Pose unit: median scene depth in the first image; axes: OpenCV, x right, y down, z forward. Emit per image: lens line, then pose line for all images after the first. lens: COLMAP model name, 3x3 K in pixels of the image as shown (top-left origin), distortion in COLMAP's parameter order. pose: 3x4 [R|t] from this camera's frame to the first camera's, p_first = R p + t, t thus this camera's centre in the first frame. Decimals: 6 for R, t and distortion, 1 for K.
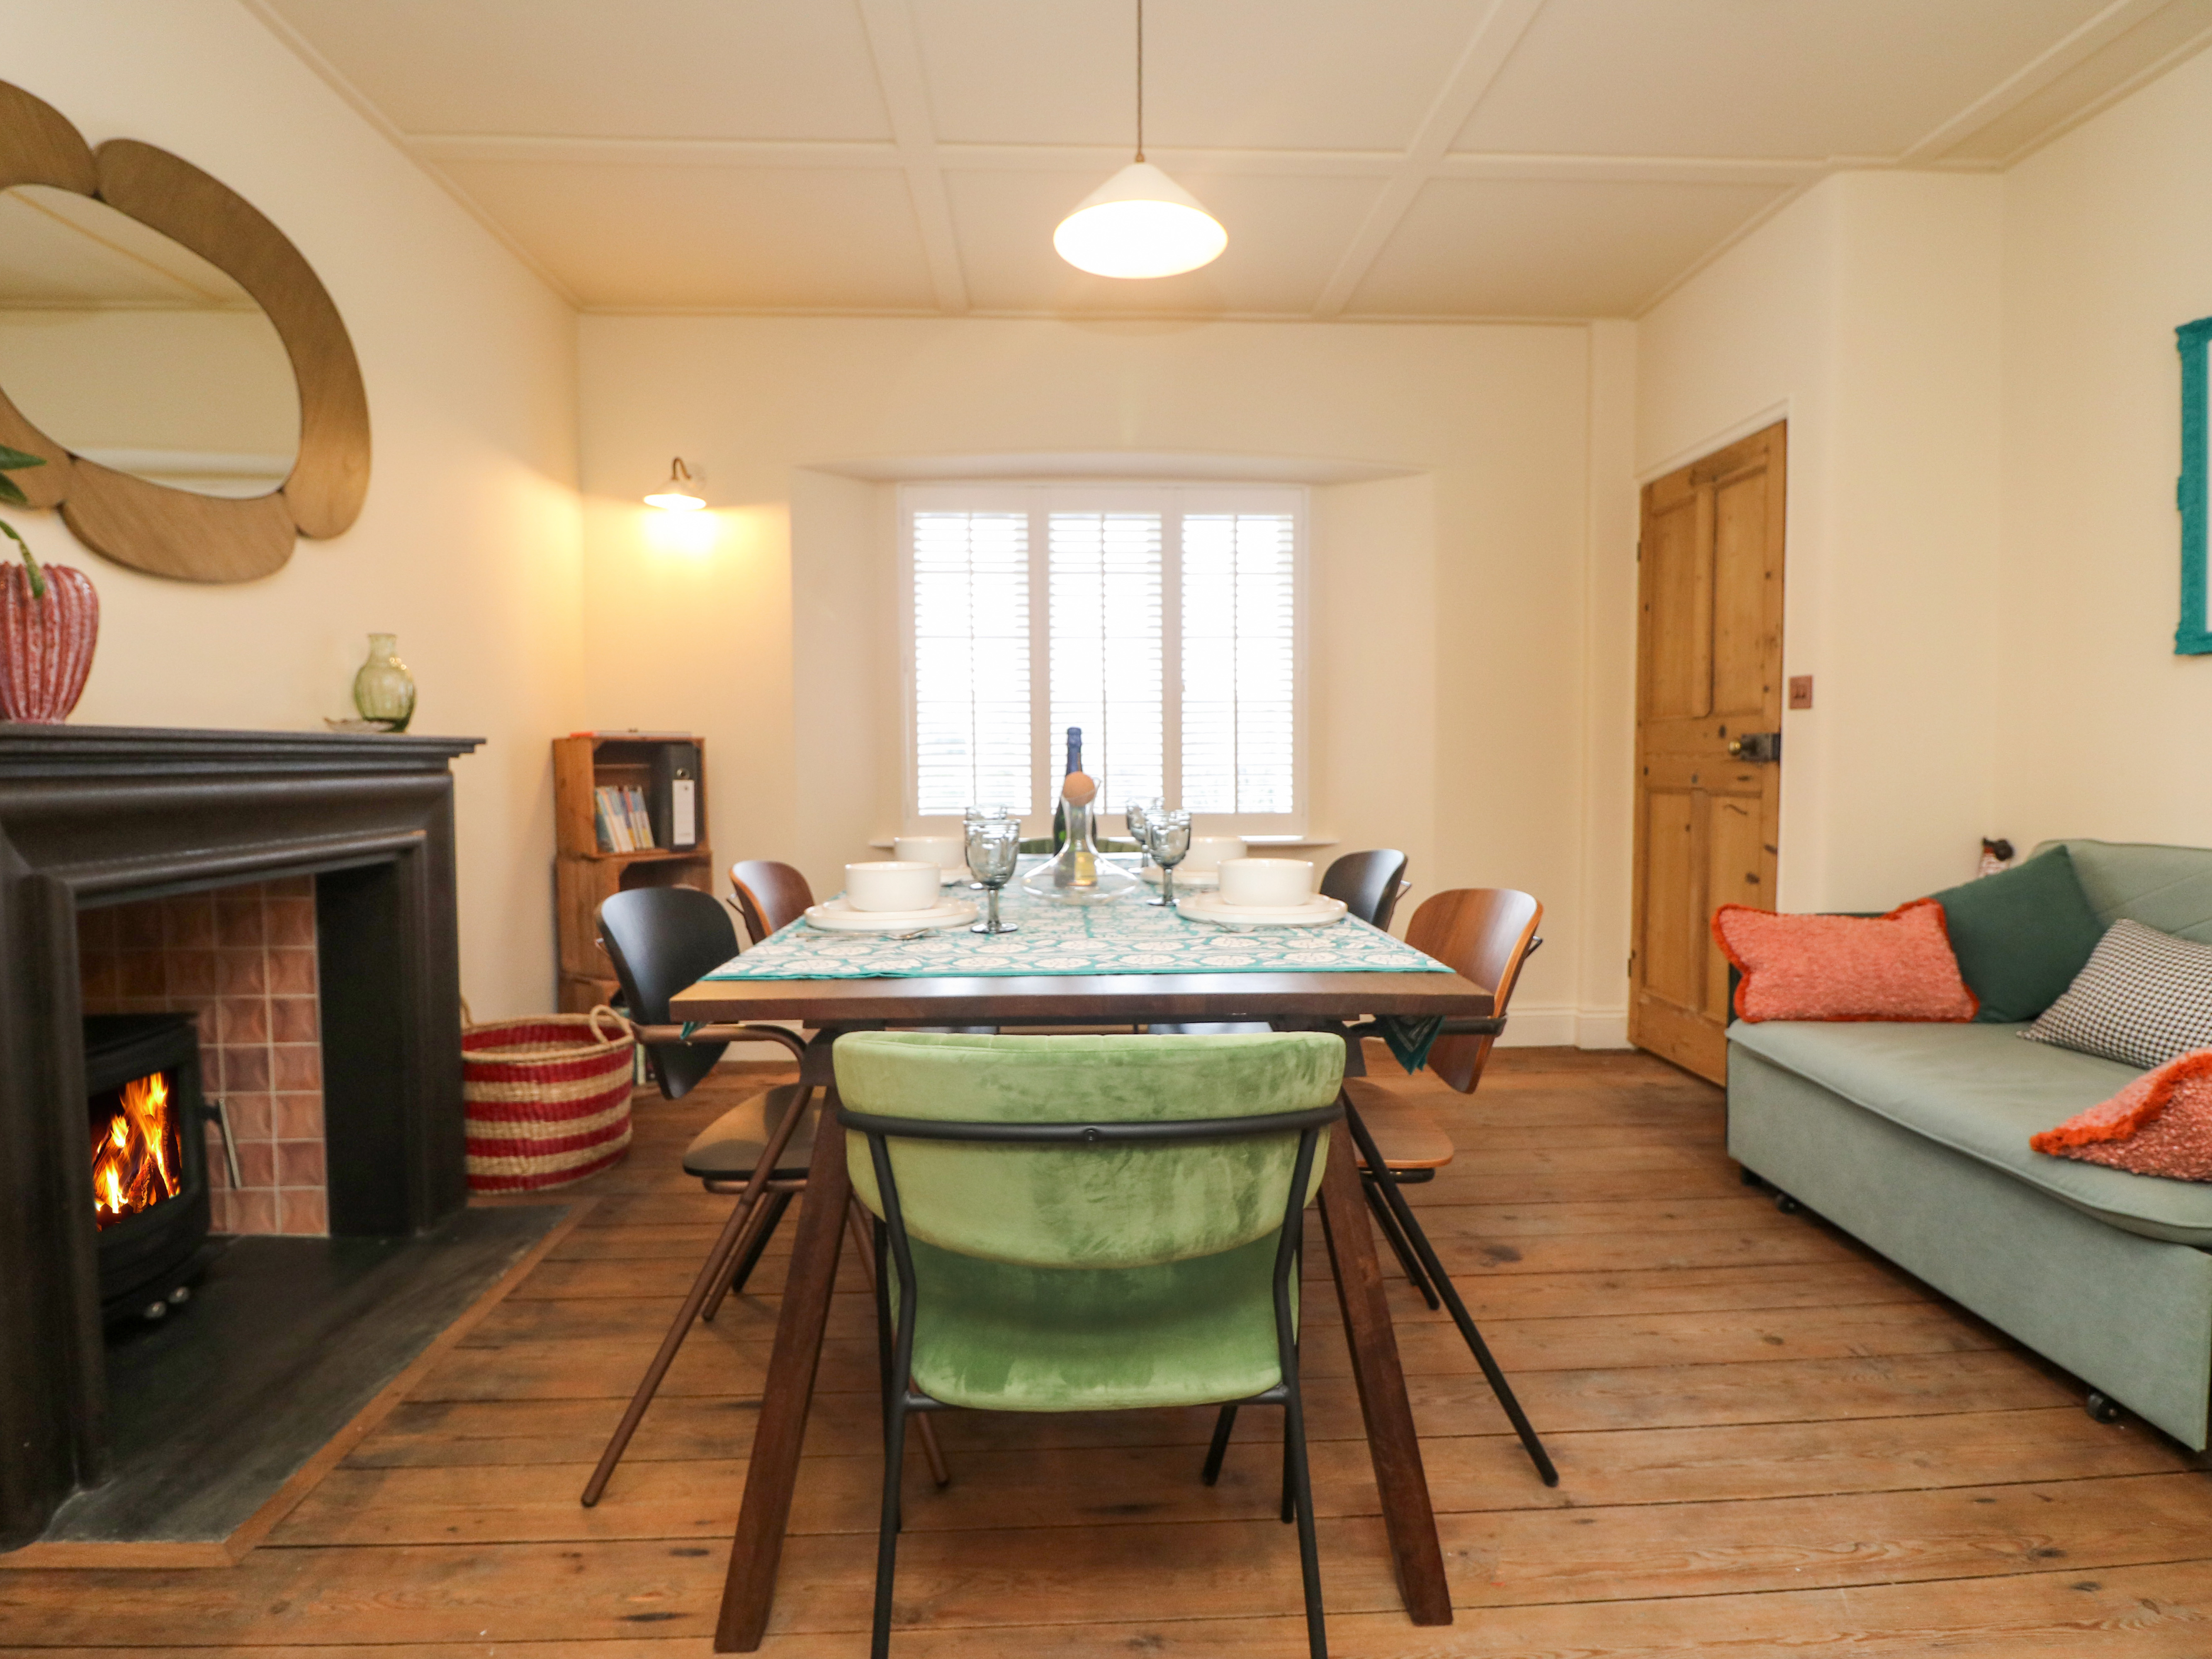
lens RADIAL K [[1146.0, 0, 1116.6], [0, 1146.0, 818.7], [0, 0, 1]] dist [-0.004767, -0.007843]
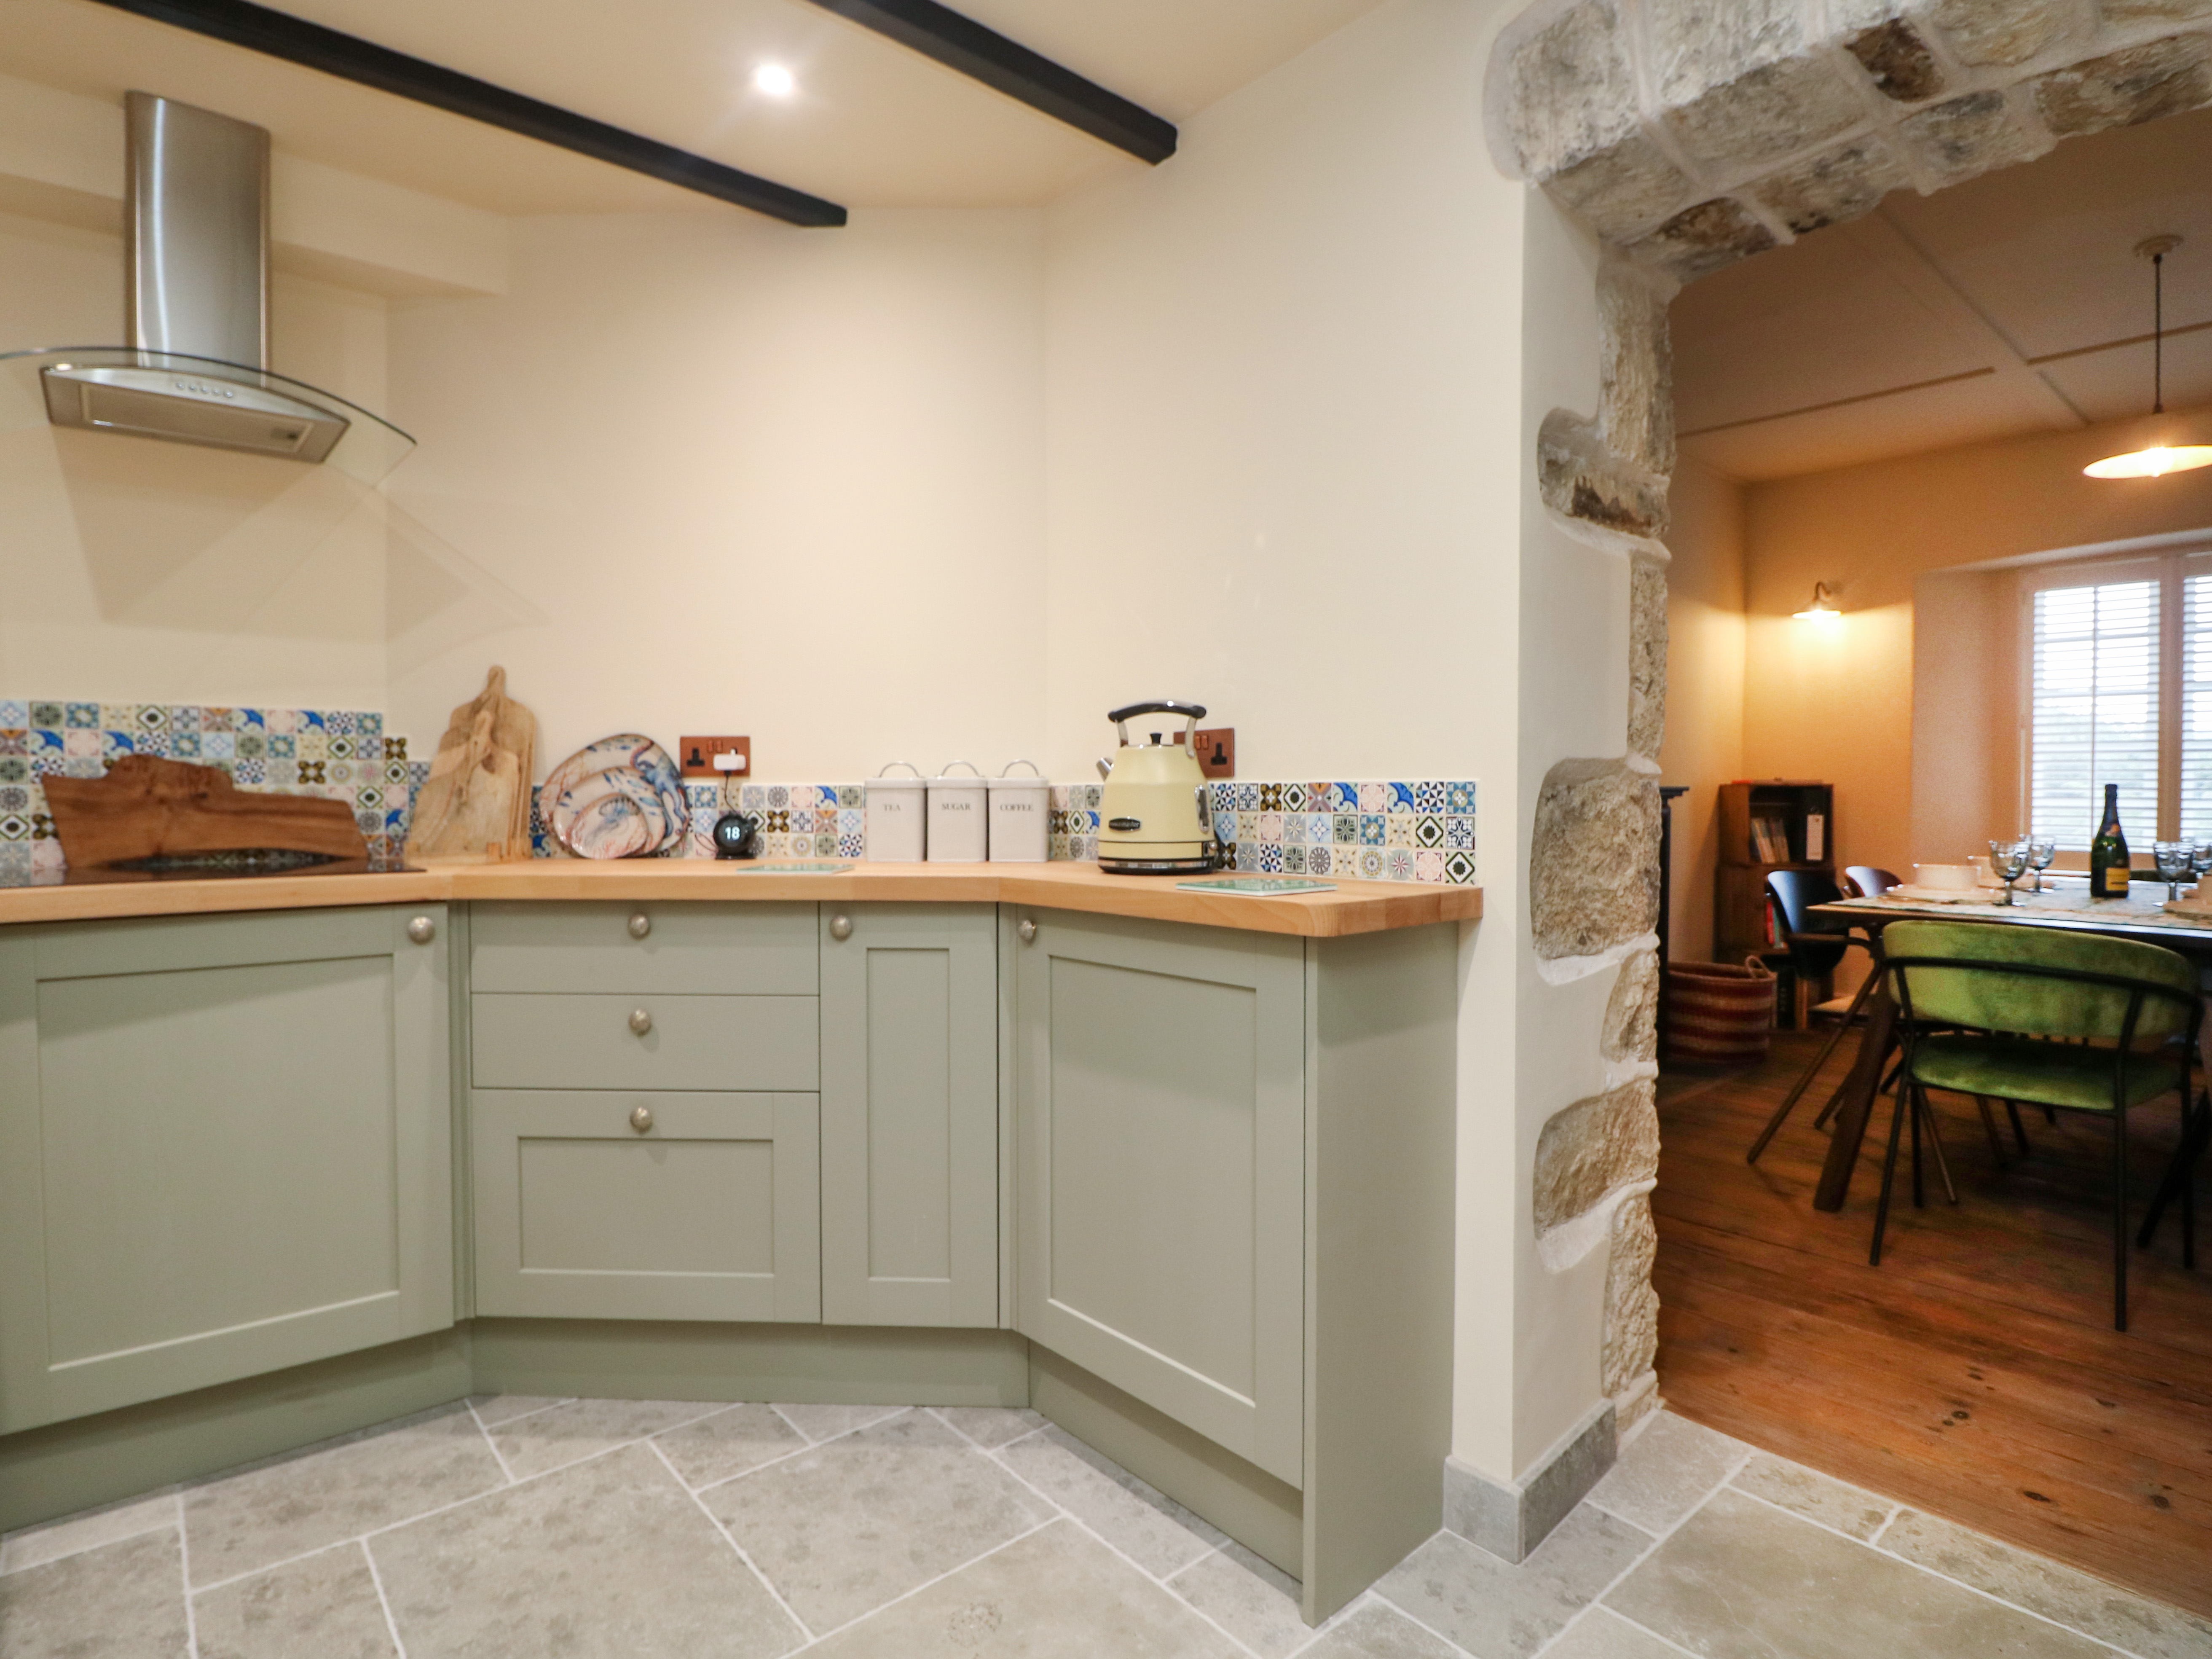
lens RADIAL K [[1146.1, 0, 1122.2], [0, 1146.1, 812.6], [0, 0, 1]] dist [-0.004767, -0.007843]
pose [[0.616972, 0.019756, -0.786737, 0.200594], [-0.046740, 0.998840, -0.011572, 0.019603], [0.785596, 0.043912, 0.617180, -0.534173]]
